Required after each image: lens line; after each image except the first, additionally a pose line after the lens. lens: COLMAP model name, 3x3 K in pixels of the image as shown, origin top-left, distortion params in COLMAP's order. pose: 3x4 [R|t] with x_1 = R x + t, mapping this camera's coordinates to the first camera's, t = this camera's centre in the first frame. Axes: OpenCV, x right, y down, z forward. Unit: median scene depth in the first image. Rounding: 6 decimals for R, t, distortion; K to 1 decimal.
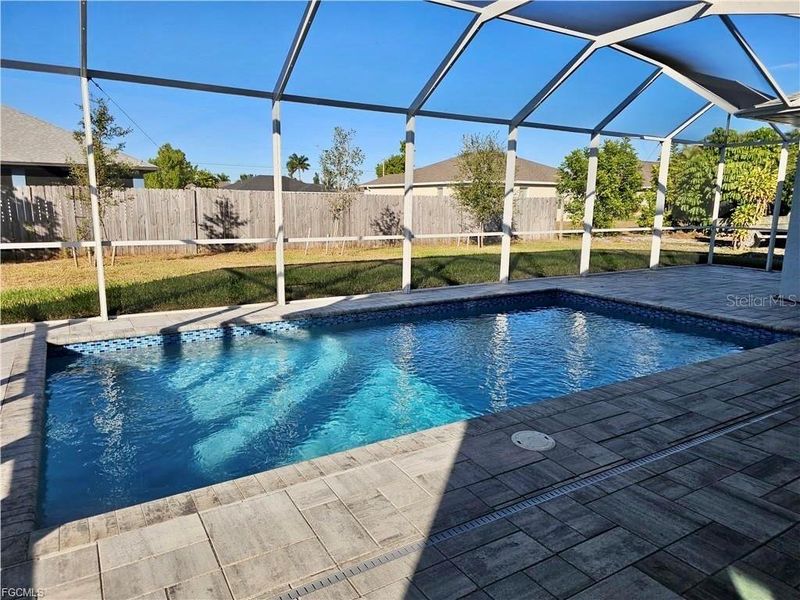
lens RADIAL K [[536.3, 0, 396.4], [0, 536.3, 296.0], [0, 0, 1]] dist [0.056566, -0.050222]
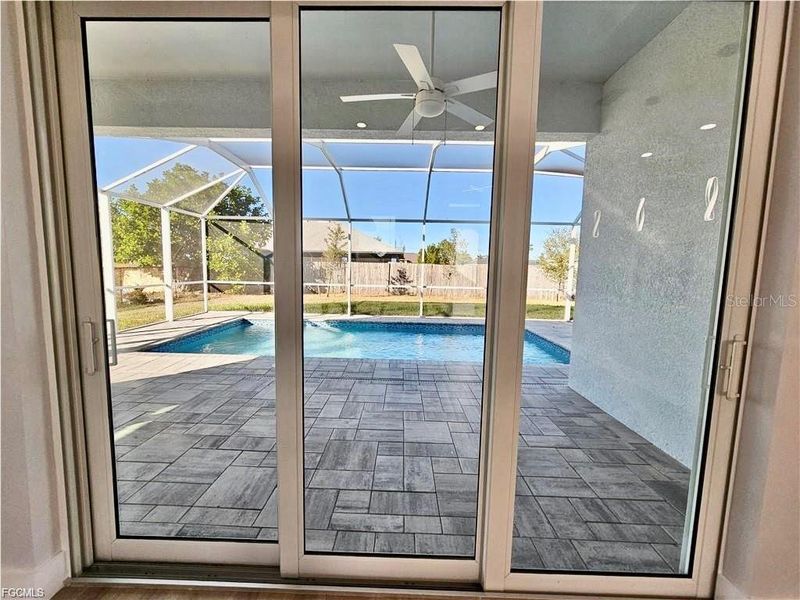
lens RADIAL K [[329.2, 0, 395.1], [0, 329.2, 302.4], [0, 0, 1]] dist [-0.003410, -0.000120]
pose [[0.842587, 0.060619, -0.535139, 0.695994], [-0.103228, 0.993400, -0.050004, 0.007933], [0.528575, 0.097374, 0.843283, 0.011340]]
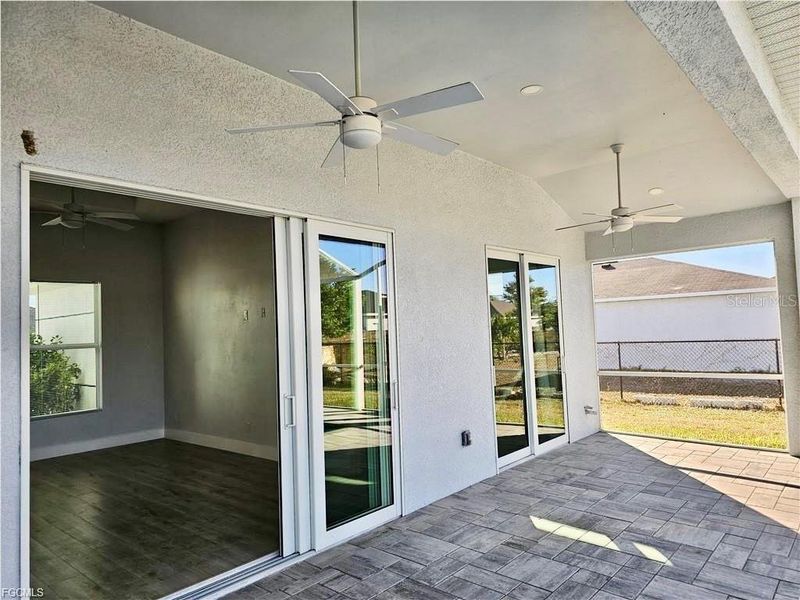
lens RADIAL K [[536.3, 0, 405.4], [0, 536.3, 303.1], [0, 0, 1]] dist [0.056566, -0.050222]
pose [[-0.953064, 0.006951, -0.302688, 0.613642], [-0.028773, 0.993132, 0.113404, -0.150574], [0.301398, 0.116791, -0.946319, 0.732965]]
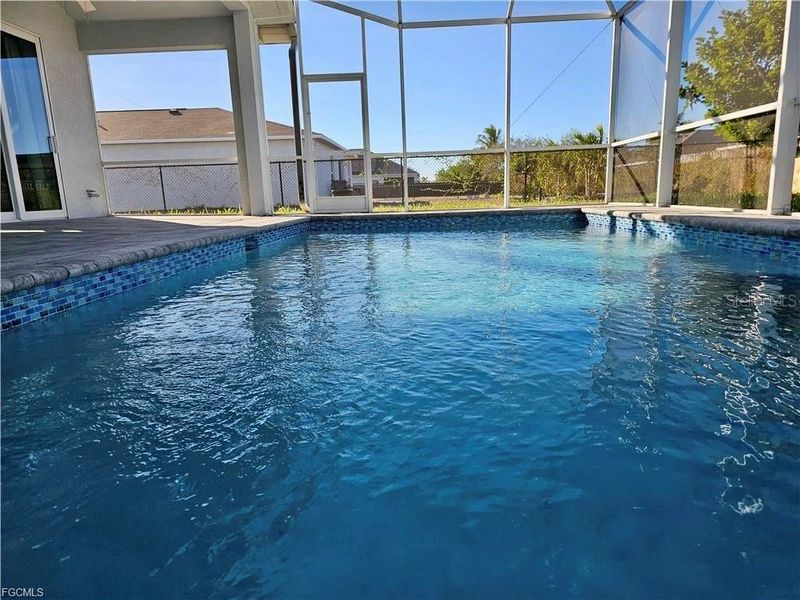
lens RADIAL K [[541.3, 0, 400.7], [0, 541.3, 304.4], [0, 0, 1]] dist [0.011095, -0.003994]
pose [[-0.552757, 0.170445, -0.815726, 0.583975], [-0.122516, 0.951602, 0.281856, -0.010111], [0.824287, 0.255737, -0.505122, 1.099890]]
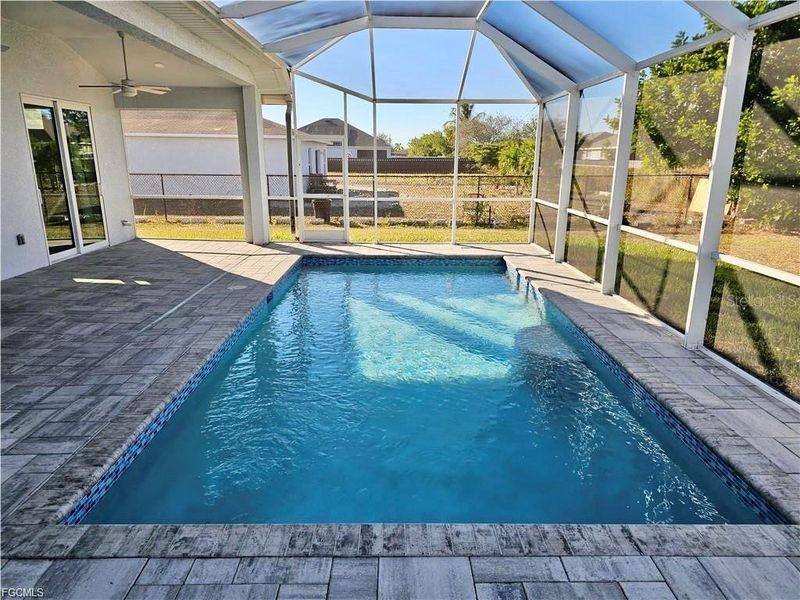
lens RADIAL K [[536.3, 0, 395.4], [0, 536.3, 302.6], [0, 0, 1]] dist [0.056566, -0.050222]
pose [[-0.517112, 0.208602, -0.830108, 0.859876], [-0.162302, 0.928352, 0.334396, -0.252656], [0.840389, 0.307648, -0.446206, 1.243656]]
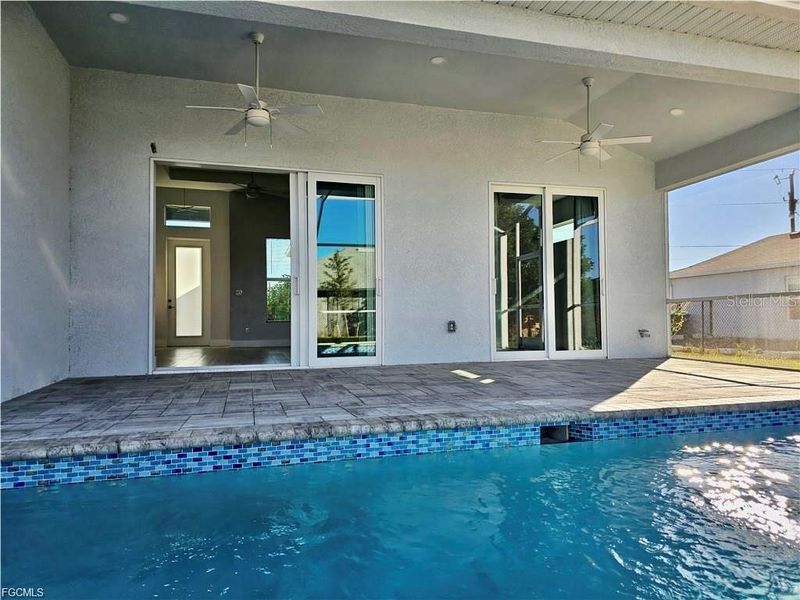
lens RADIAL K [[536.3, 0, 405.8], [0, 536.3, 310.8], [0, 0, 1]] dist [0.056566, -0.050222]
pose [[-0.963262, -0.000251, 0.268562, 0.094419], [0.042221, 0.987423, 0.152359, -0.063693], [-0.265222, 0.158101, -0.951137, 1.065644]]
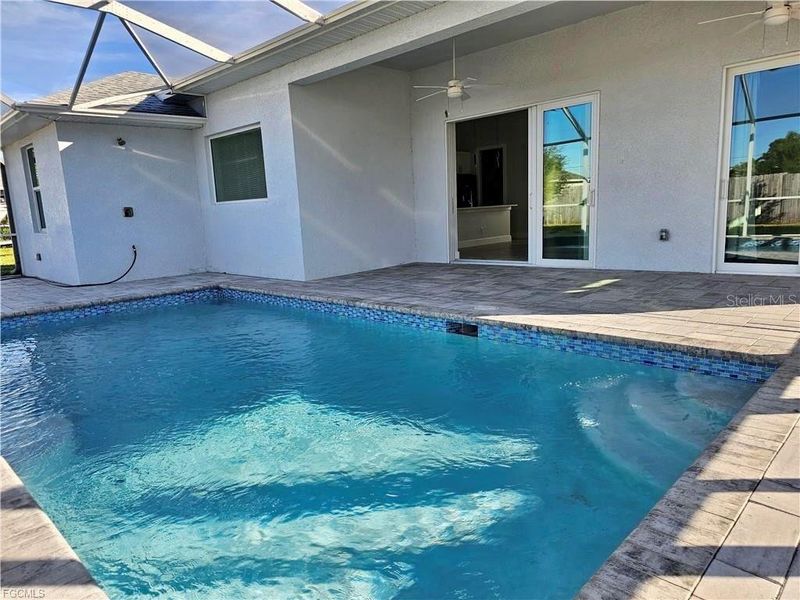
lens RADIAL K [[536.3, 0, 393.4], [0, 536.3, 303.1], [0, 0, 1]] dist [0.056566, -0.050222]
pose [[-0.240204, -0.168122, 0.956053, -0.620578], [0.210451, 0.952445, 0.220362, -0.085521], [-0.947635, 0.254134, -0.193400, 0.779056]]
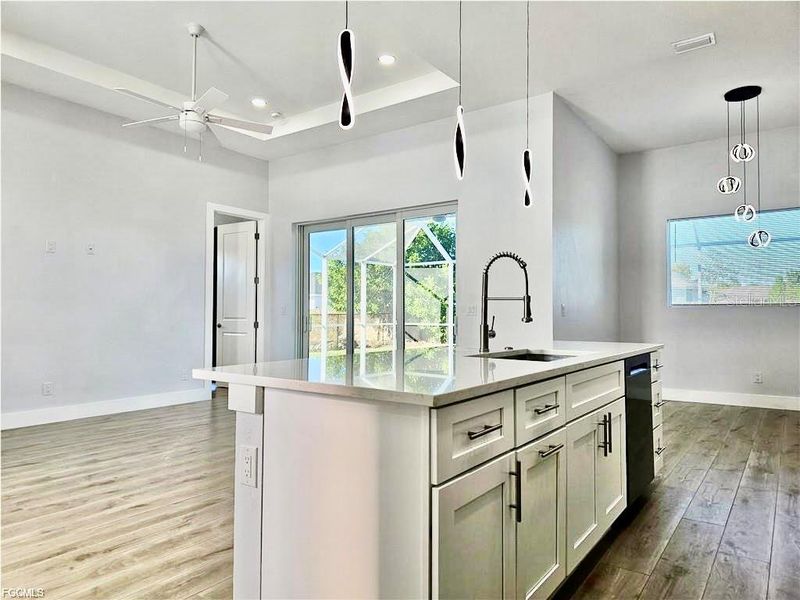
lens RADIAL K [[536.3, 0, 398.6], [0, 536.3, 299.2], [0, 0, 1]] dist [0.056566, -0.050222]
pose [[0.386517, -0.038923, -0.921461, 1.526054], [-0.159980, 0.981134, -0.108550, 0.082458], [0.908301, 0.189372, 0.372998, -0.160704]]
